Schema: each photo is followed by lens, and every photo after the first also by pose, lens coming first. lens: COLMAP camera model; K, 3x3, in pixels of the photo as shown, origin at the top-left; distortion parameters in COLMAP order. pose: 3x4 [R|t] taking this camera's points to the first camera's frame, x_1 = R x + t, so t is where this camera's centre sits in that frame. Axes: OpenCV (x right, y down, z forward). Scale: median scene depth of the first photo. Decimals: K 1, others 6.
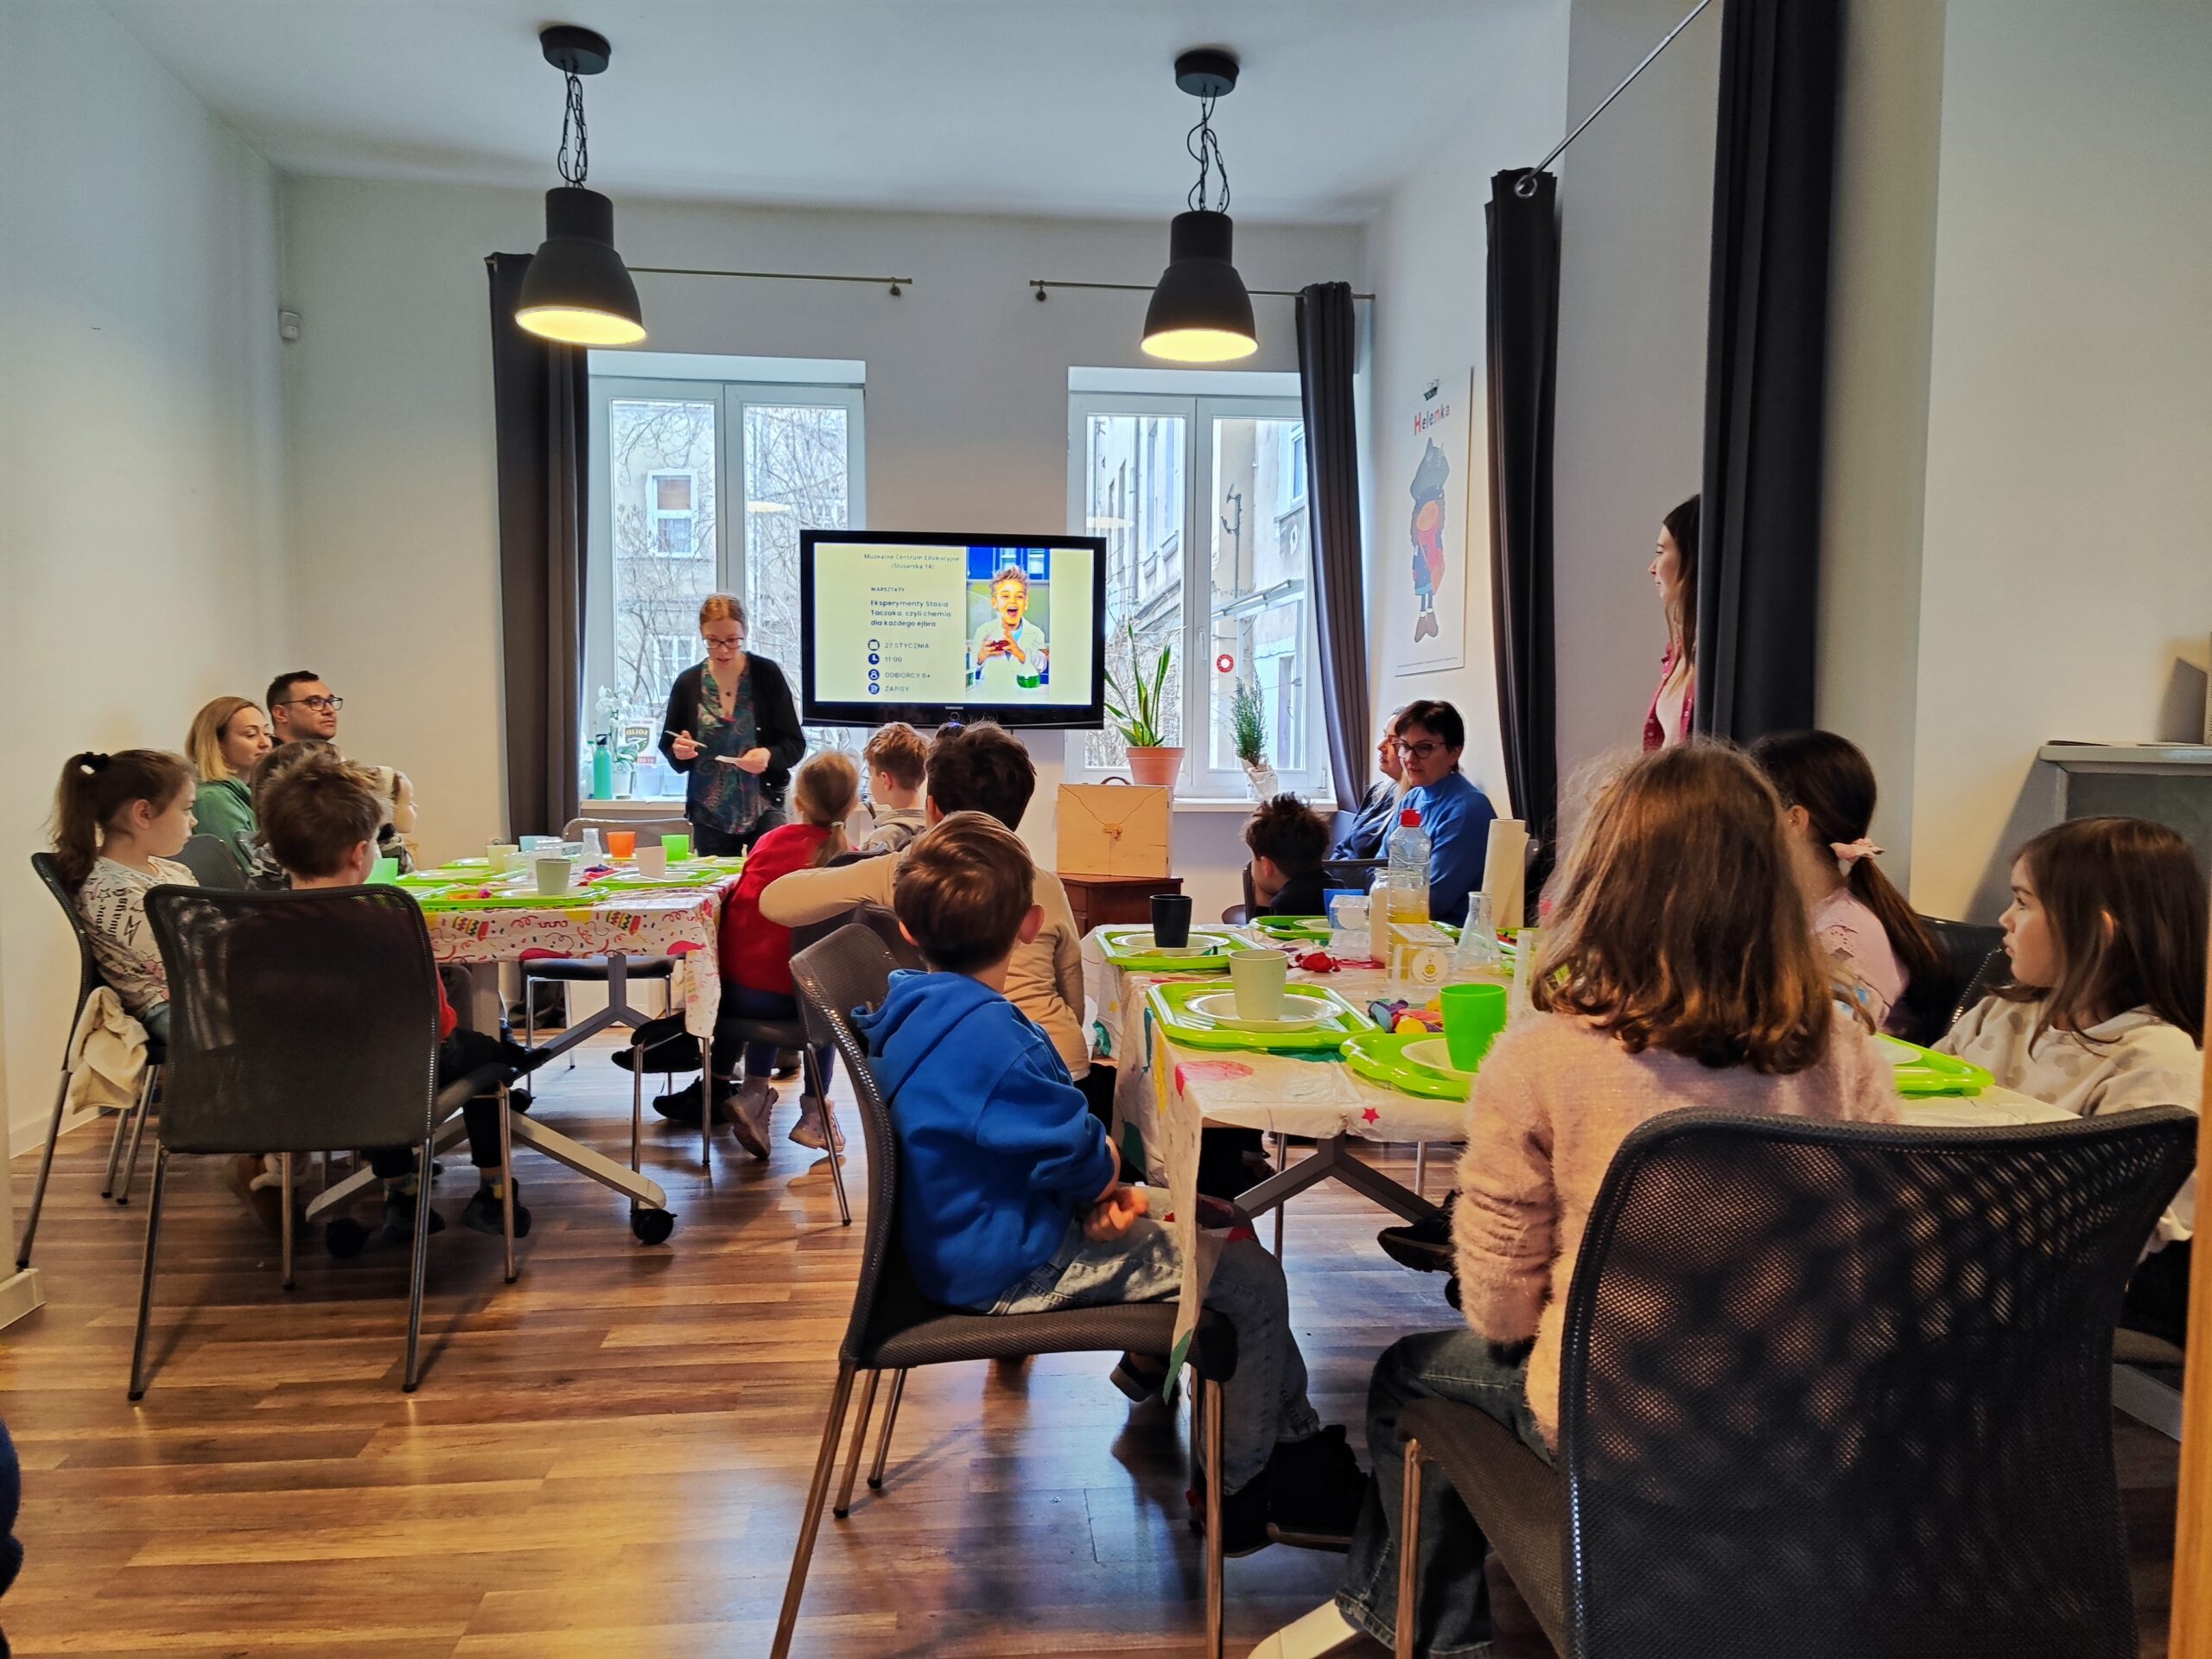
lens RADIAL K [[1468.8, 0, 1114.0], [0, 1468.8, 835.6], [0, 0, 1]] dist [0.045790, -0.021121]
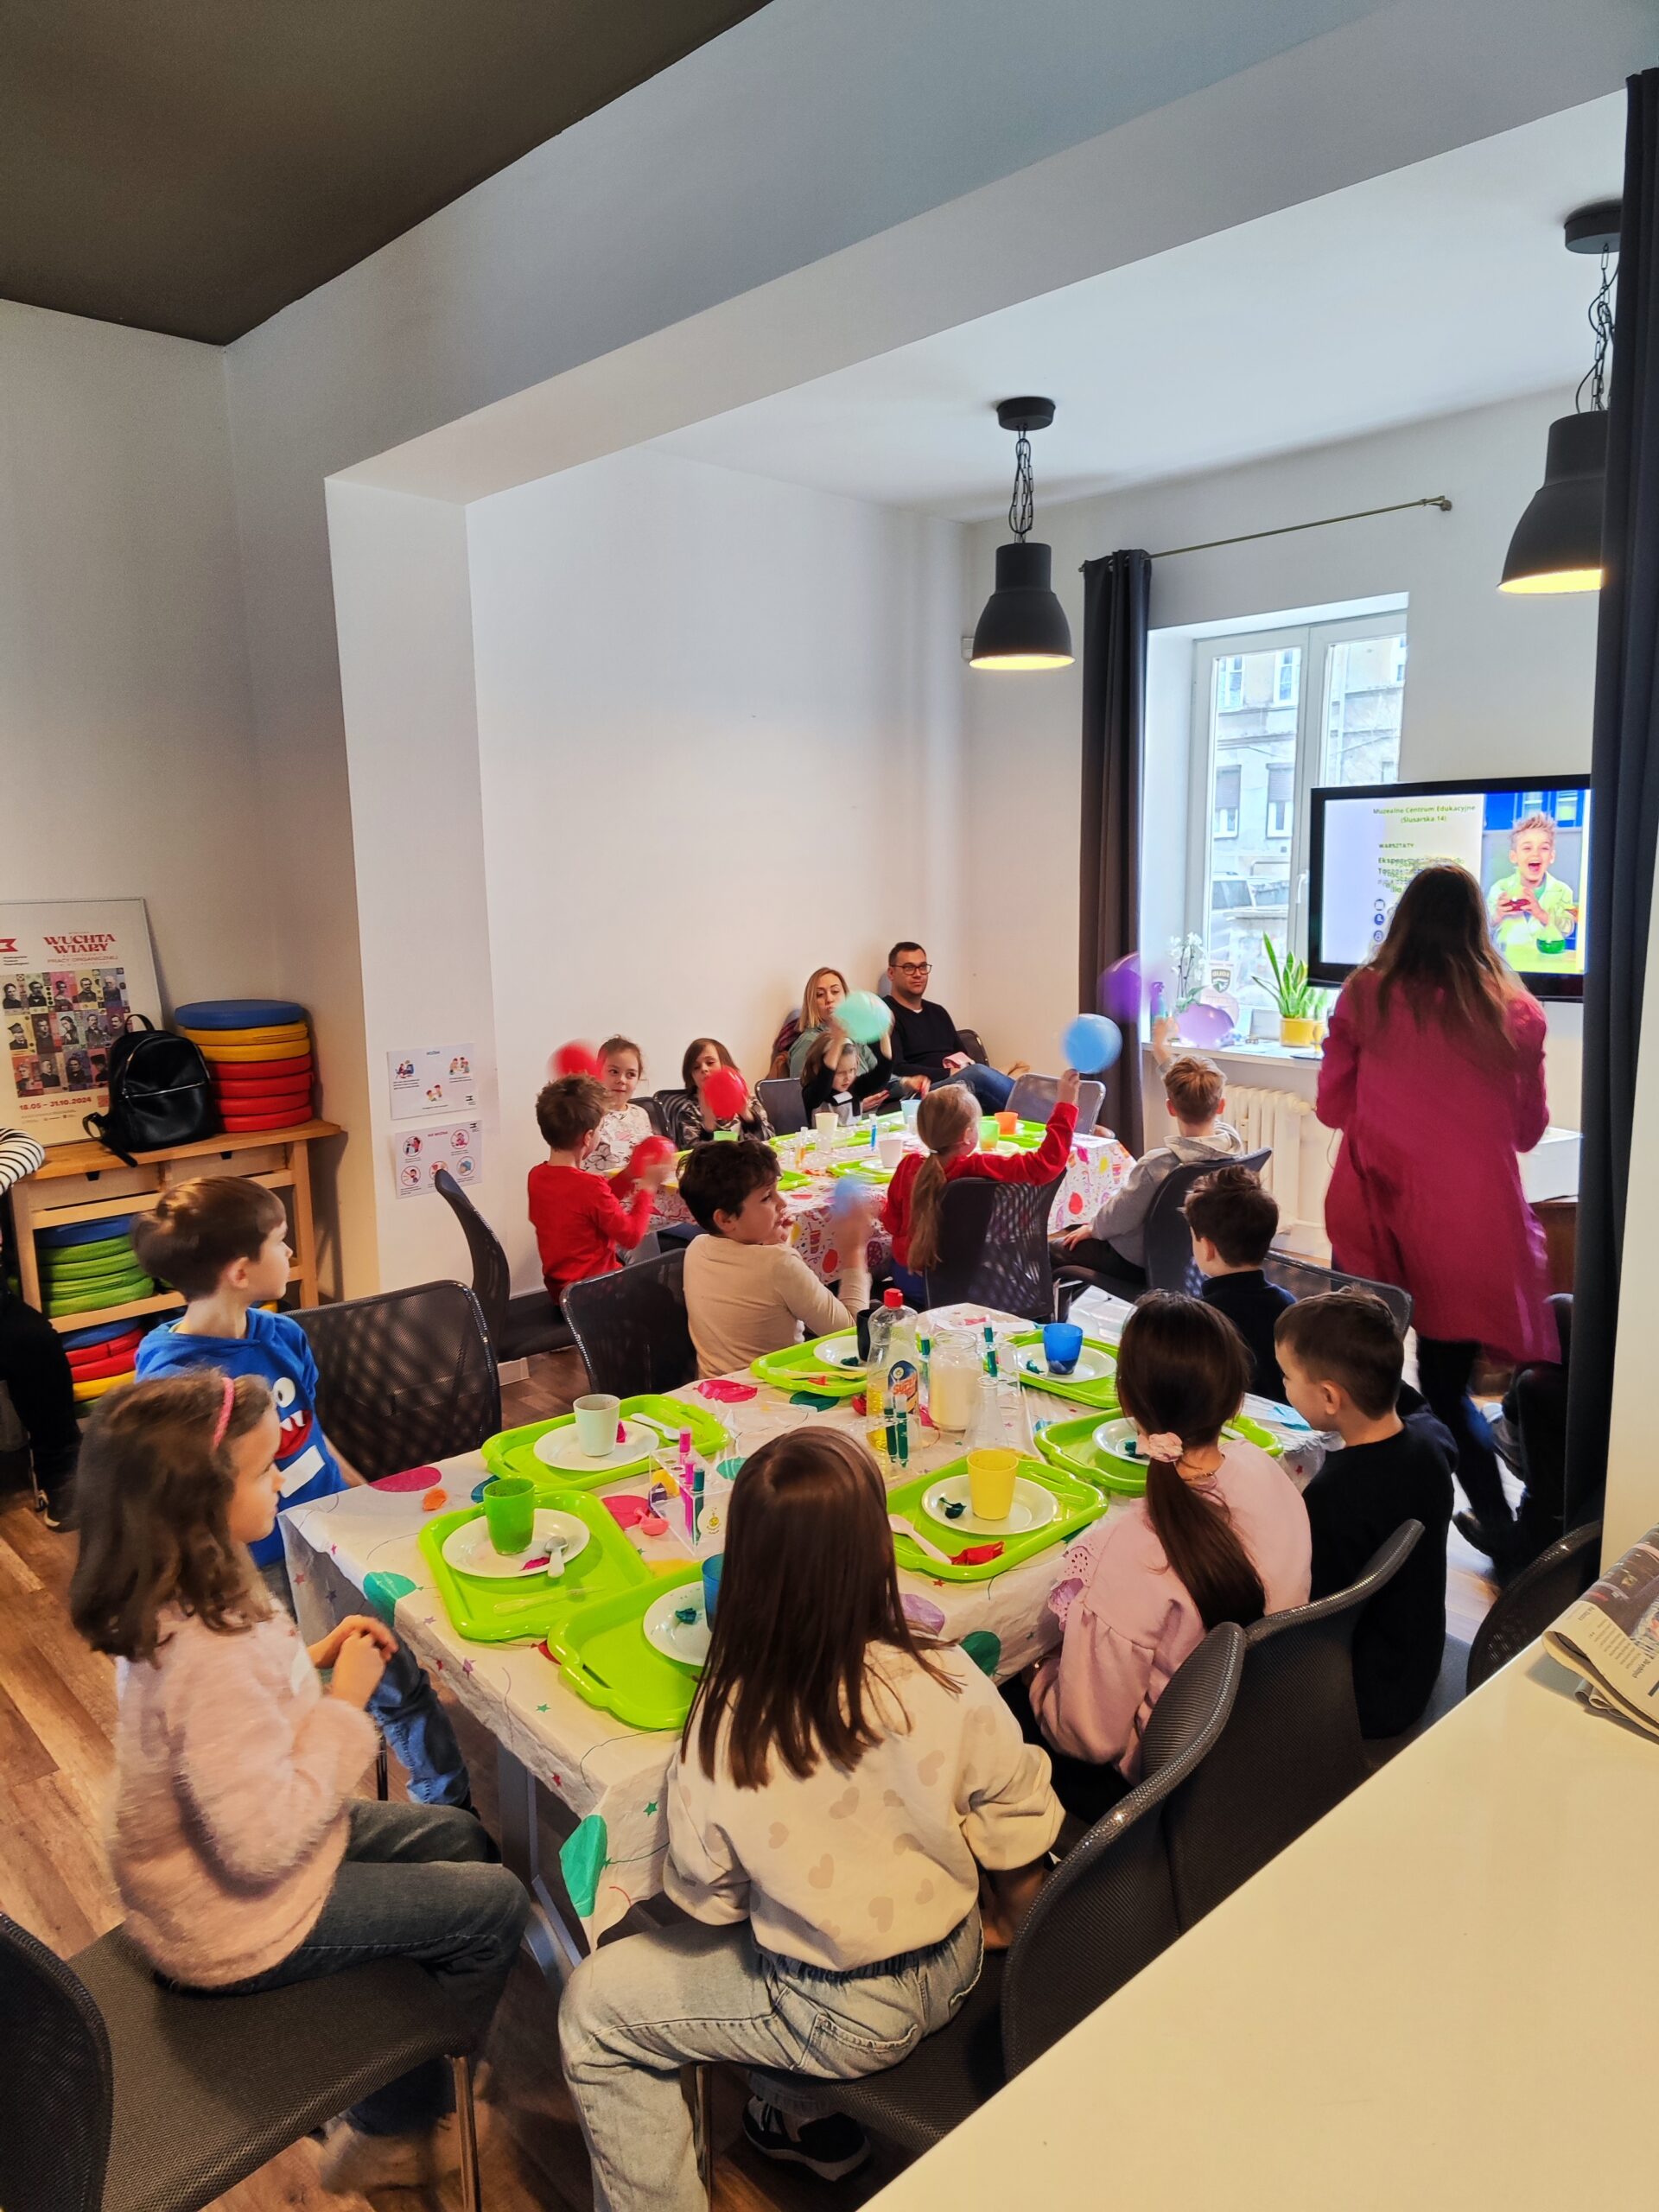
lens RADIAL K [[1468.8, 0, 810.1], [0, 1468.8, 1095.8], [0, 0, 1]] dist [0.045790, -0.021121]
pose [[0.606446, 0.116019, -0.786615, 0.381447], [-0.031614, 0.992033, 0.121943, -0.111803], [0.794496, -0.049084, 0.605283, 0.122925]]
